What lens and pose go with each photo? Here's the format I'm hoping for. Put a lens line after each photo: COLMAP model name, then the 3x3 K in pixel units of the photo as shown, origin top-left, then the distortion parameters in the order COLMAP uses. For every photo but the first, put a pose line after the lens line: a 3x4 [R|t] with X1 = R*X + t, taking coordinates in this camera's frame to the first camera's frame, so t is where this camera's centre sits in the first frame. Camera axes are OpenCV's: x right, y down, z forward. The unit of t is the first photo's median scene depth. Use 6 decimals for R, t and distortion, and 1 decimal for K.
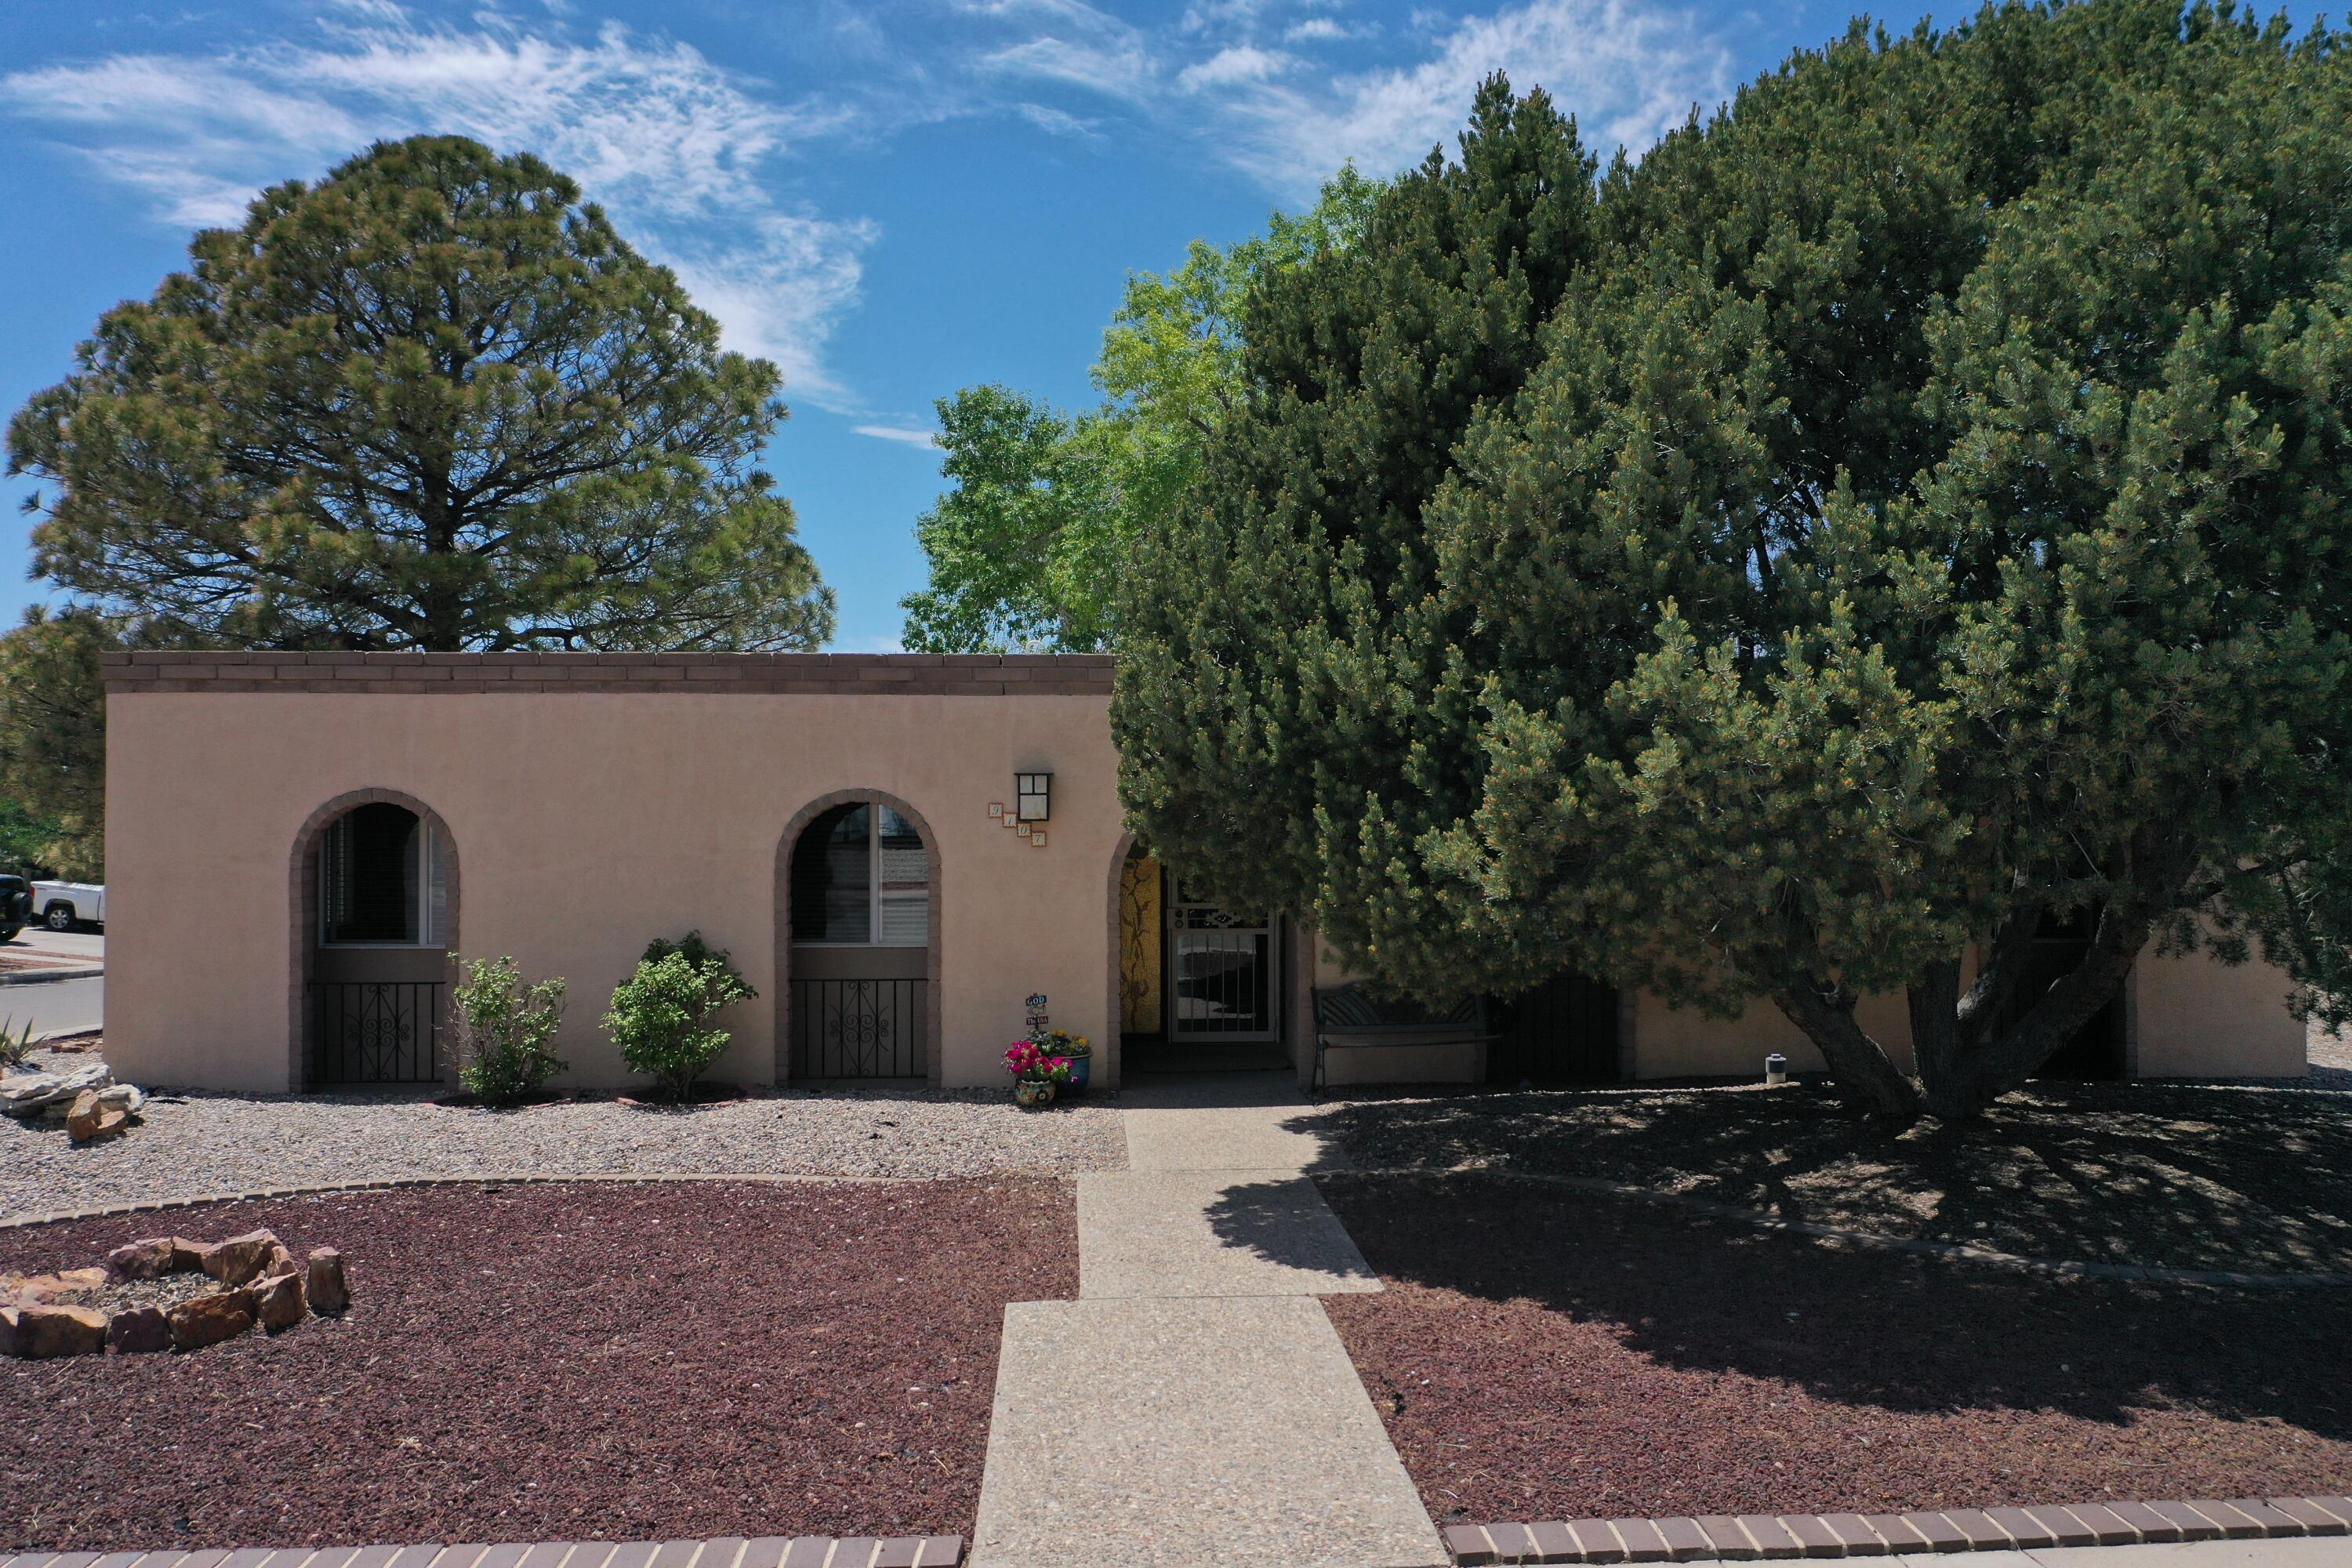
lens RADIAL K [[1837.0, 0, 1176.0], [0, 1837.0, 784.0], [0, 0, 1]] dist [0.003245, -0.002980]
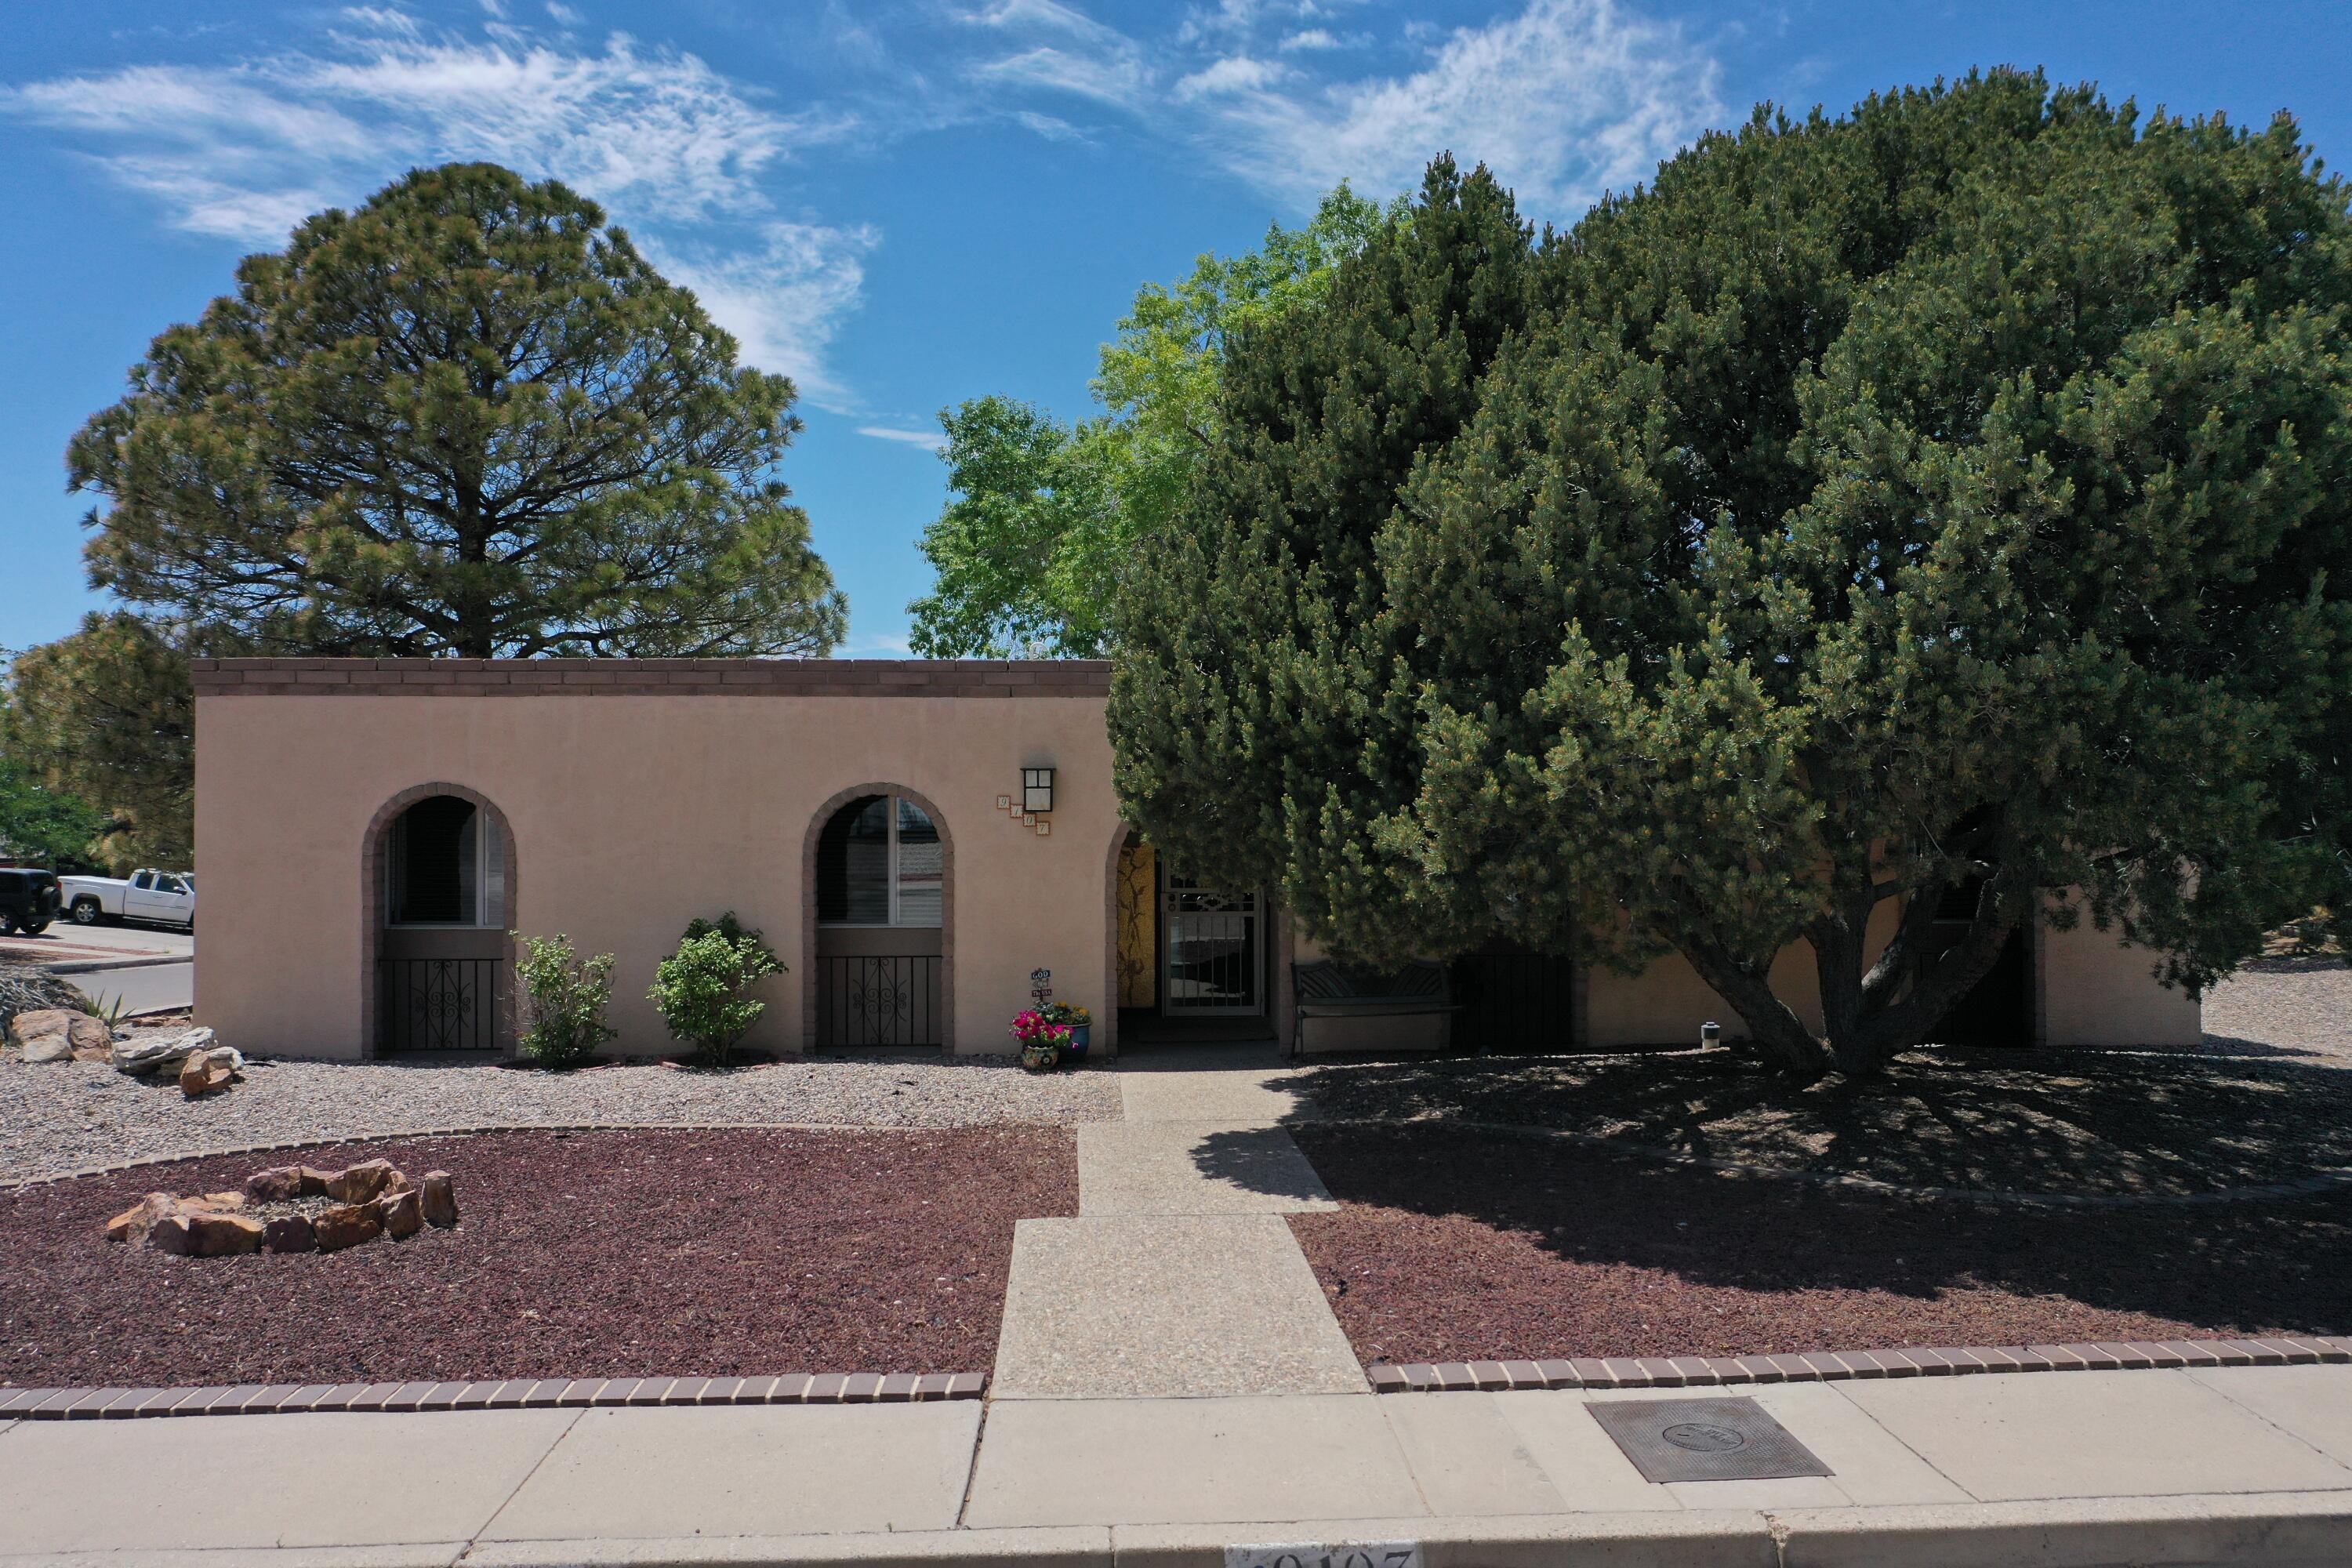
lens RADIAL K [[1837.0, 0, 1176.0], [0, 1837.0, 784.0], [0, 0, 1]] dist [0.003245, -0.002980]
pose [[0.999999, -0.000697, -0.001276, 0.009096], [0.000699, 0.999999, 0.001546, 0.002650], [0.001275, -0.001547, 0.999998, -0.140202]]
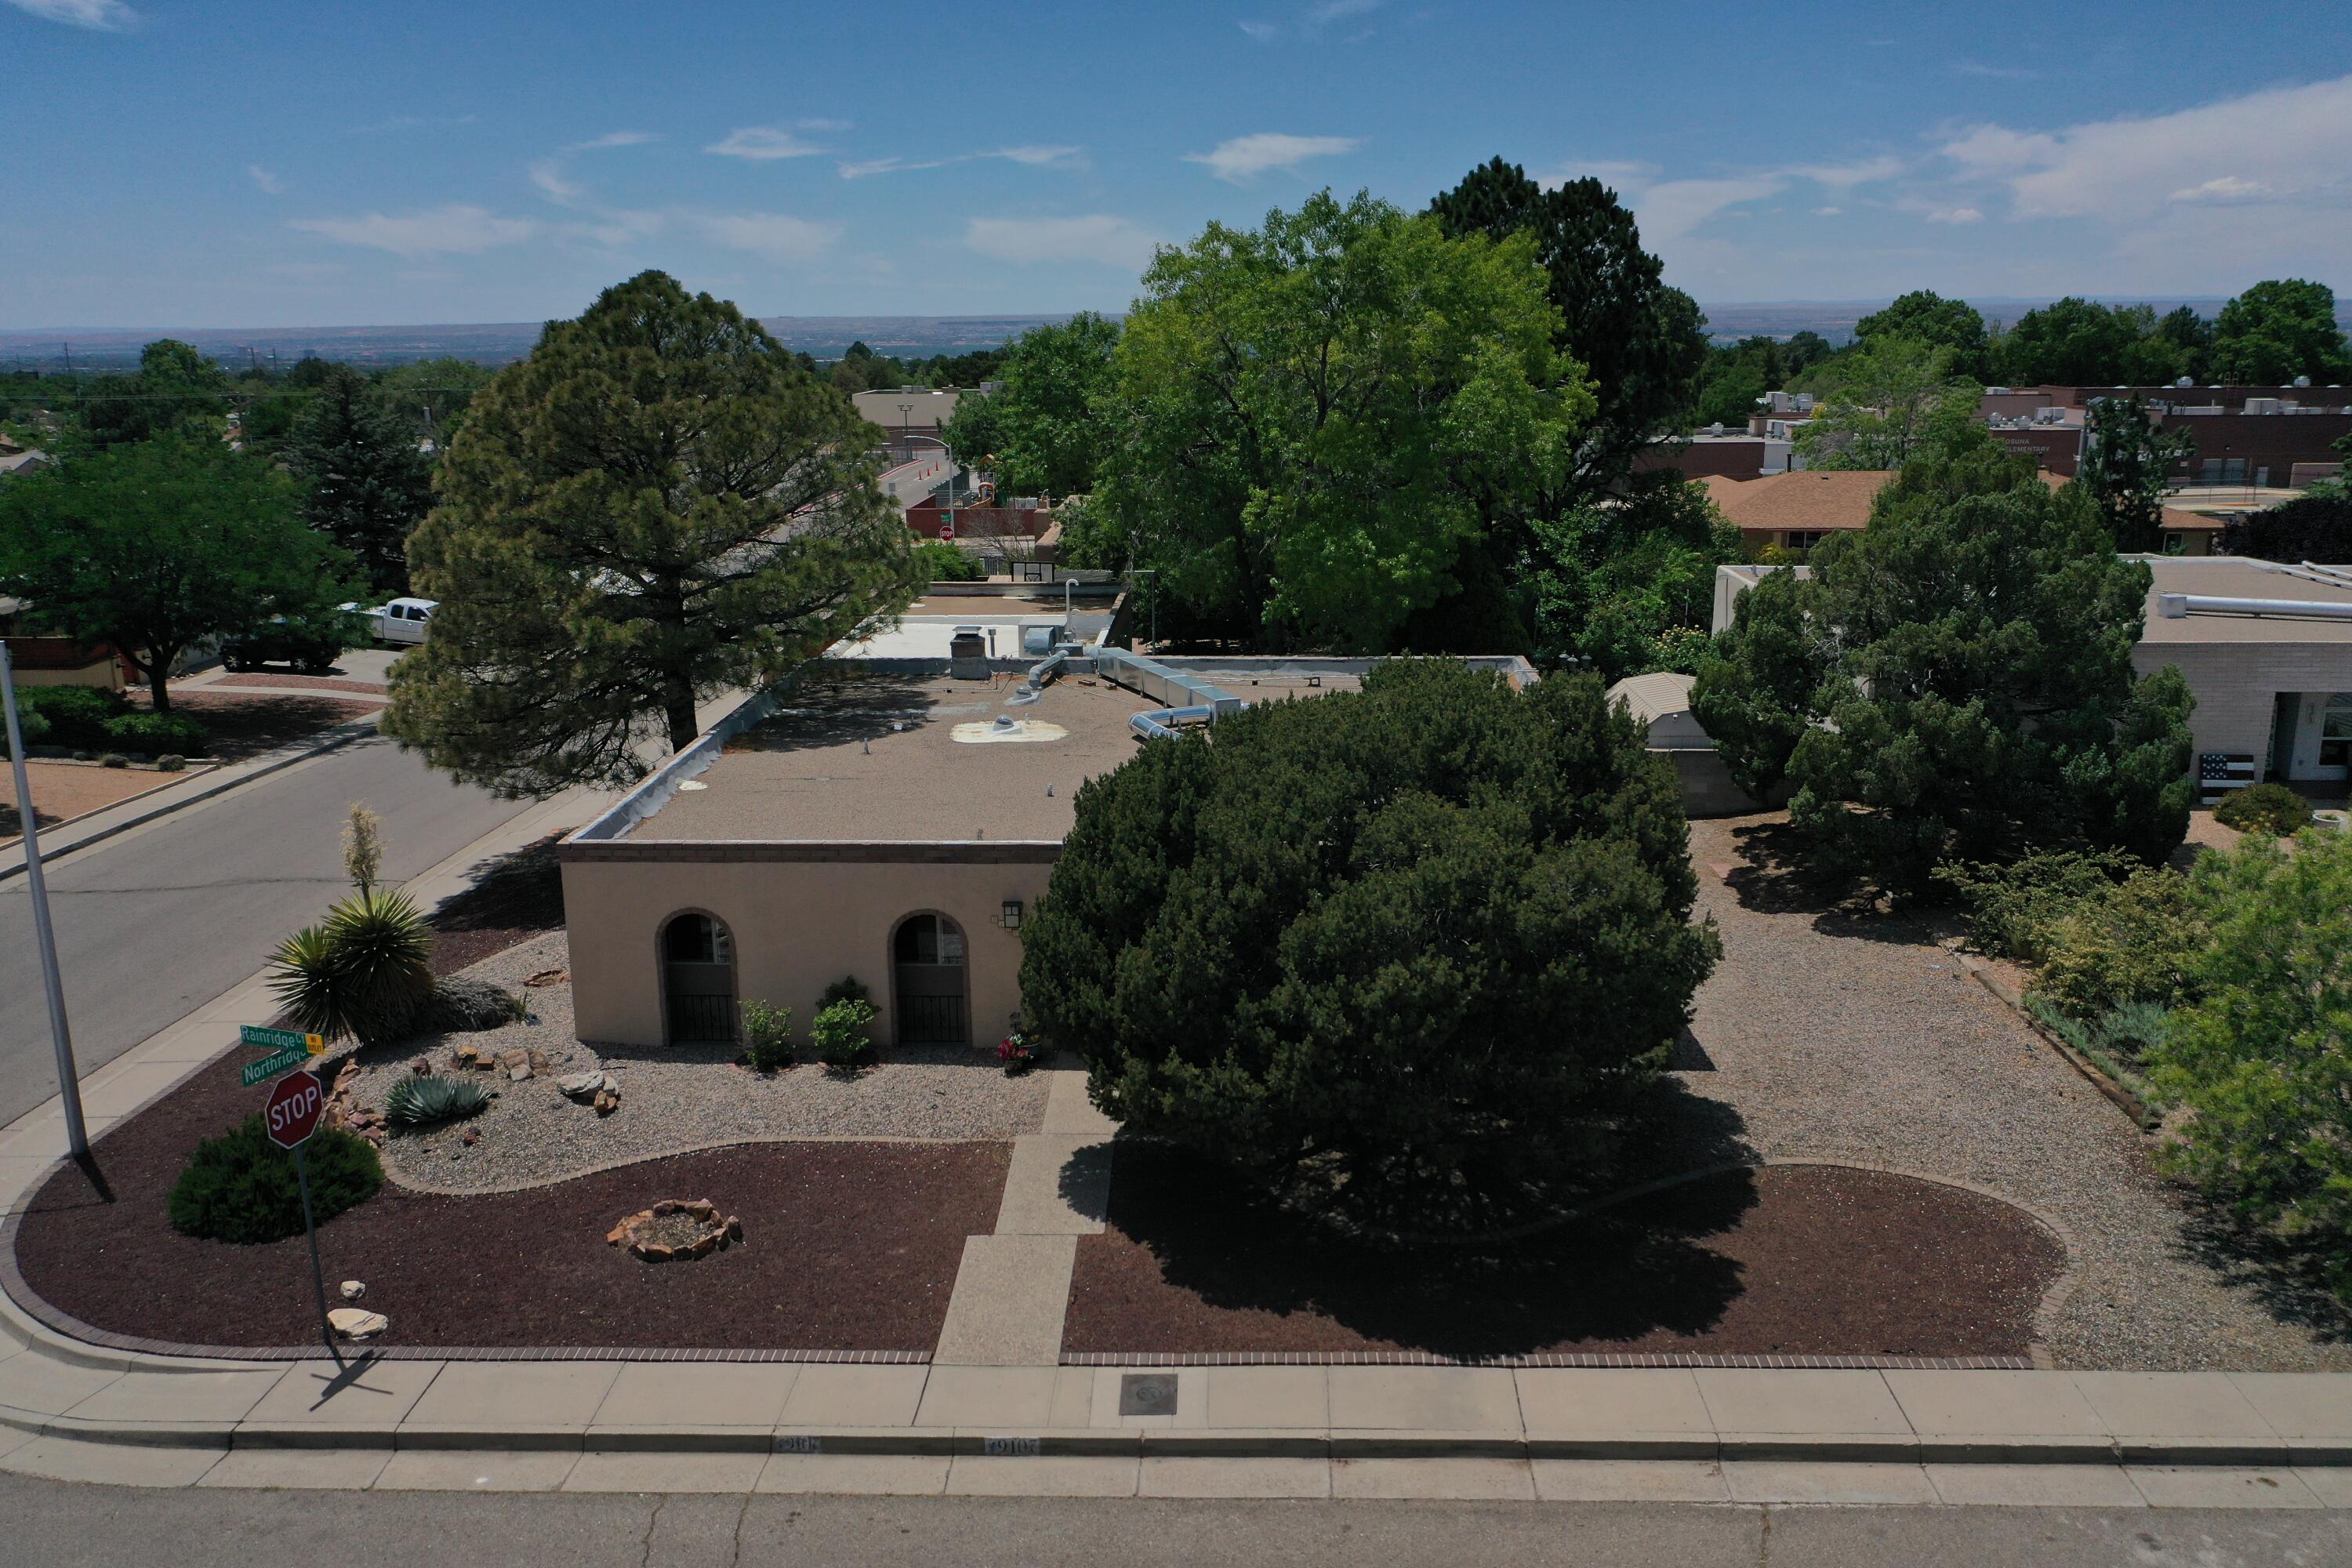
lens RADIAL K [[1837.0, 0, 1176.0], [0, 1837.0, 784.0], [0, 0, 1]] dist [0.003245, -0.002980]
pose [[0.996981, 0.012072, -0.076705, 0.359806], [0.008448, 0.965115, 0.261691, -0.928304], [0.077189, -0.261549, 0.962099, -1.248495]]
